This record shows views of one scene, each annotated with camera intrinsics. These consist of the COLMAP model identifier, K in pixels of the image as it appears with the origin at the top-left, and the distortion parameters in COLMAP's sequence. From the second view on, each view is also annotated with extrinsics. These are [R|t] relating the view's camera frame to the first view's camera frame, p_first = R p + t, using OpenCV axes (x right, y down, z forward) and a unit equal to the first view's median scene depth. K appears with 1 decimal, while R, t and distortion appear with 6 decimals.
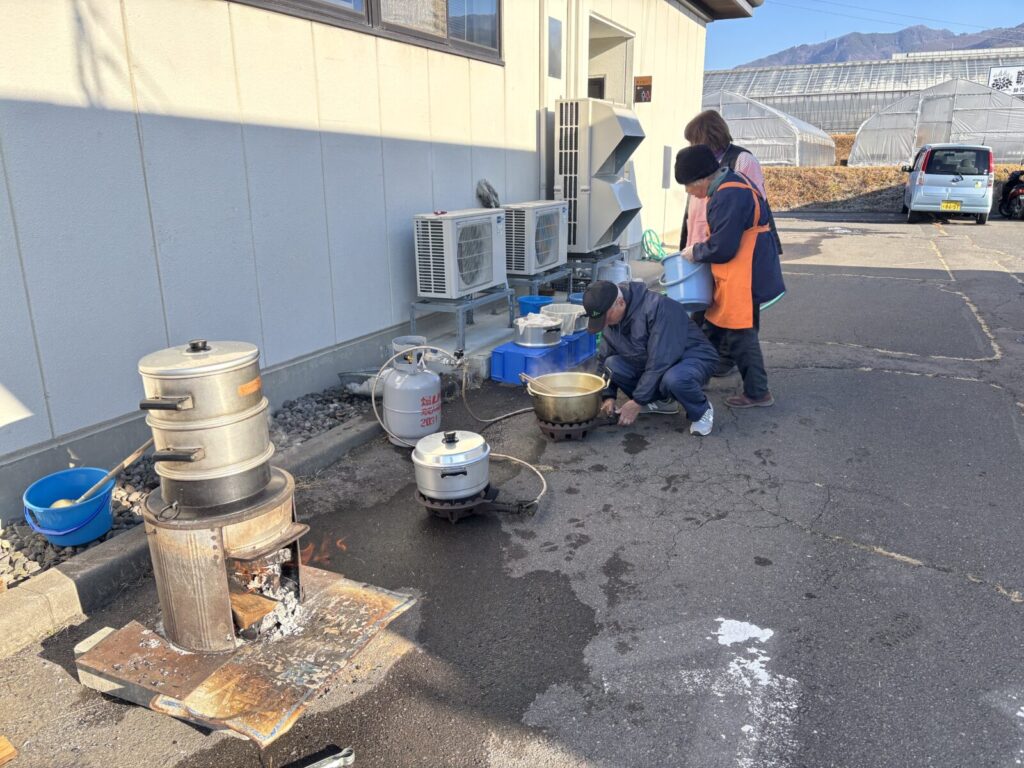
lens RADIAL K [[775.0, 0, 512.5], [0, 775.0, 379.7], [0, 0, 1]] dist [0.020433, -0.009595]
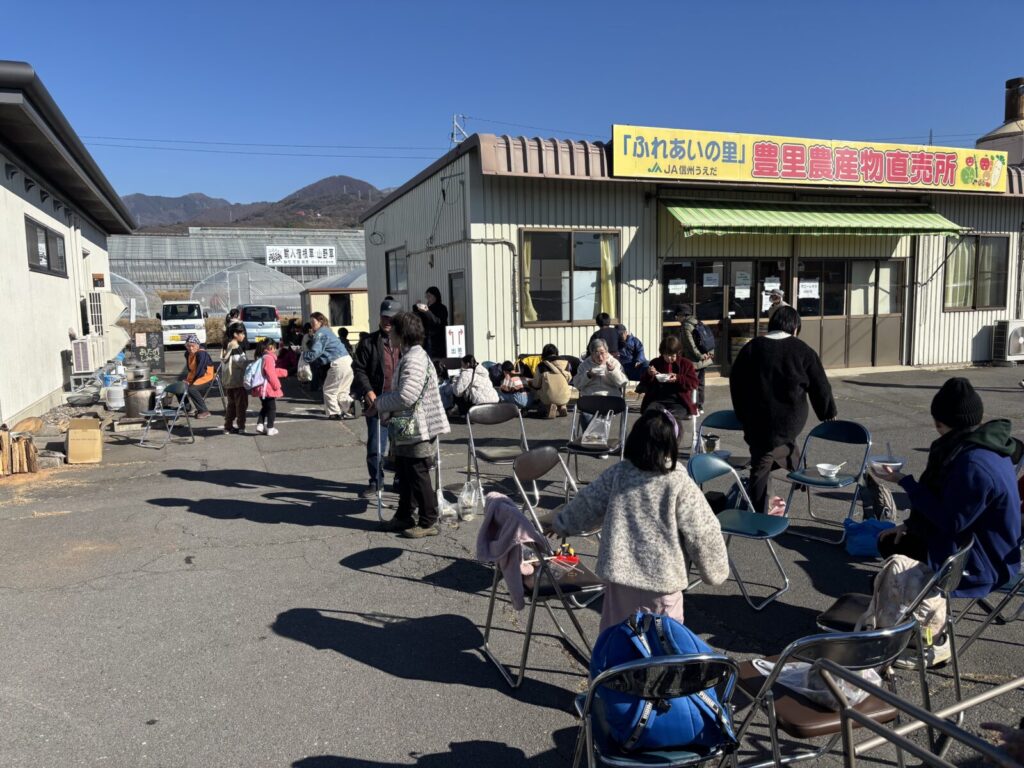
lens RADIAL K [[775.0, 0, 508.7], [0, 775.0, 381.2], [0, 0, 1]] dist [0.020433, -0.009595]
pose [[0.683676, -0.084329, 0.724897, -0.338716], [0.216758, 0.971940, -0.091365, 0.154931], [-0.696852, 0.219591, 0.682771, -0.574997]]
